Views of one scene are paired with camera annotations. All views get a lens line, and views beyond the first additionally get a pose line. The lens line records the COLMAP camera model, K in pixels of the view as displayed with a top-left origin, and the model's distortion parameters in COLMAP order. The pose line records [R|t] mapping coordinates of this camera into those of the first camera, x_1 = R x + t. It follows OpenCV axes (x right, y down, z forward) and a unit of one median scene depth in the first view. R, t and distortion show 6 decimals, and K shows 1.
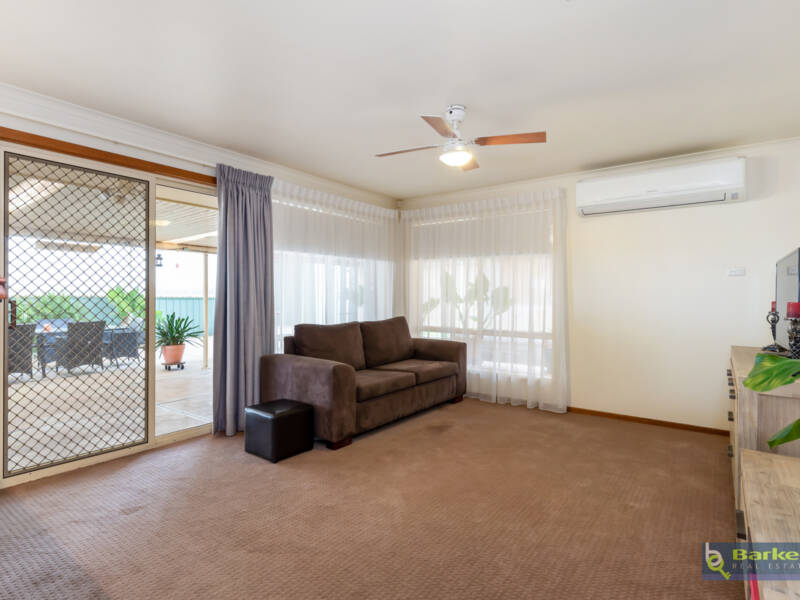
lens RADIAL K [[426.6, 0, 397.3], [0, 426.6, 295.1], [0, 0, 1]] dist [-0.000747, -0.000173]
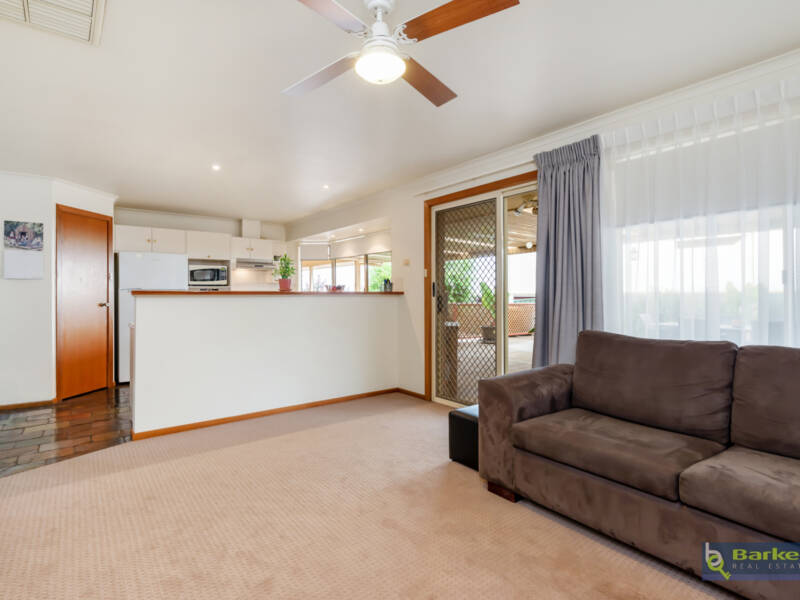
lens RADIAL K [[409.9, 0, 400.0], [0, 409.9, 300.0], [0, 0, 1]] dist [0.021874, 0.000351]
pose [[-0.271914, 0.016974, -0.962172, 0.568217], [0.010529, 0.999837, 0.014663, 0.001577], [0.962264, -0.006143, -0.272049, 0.958499]]
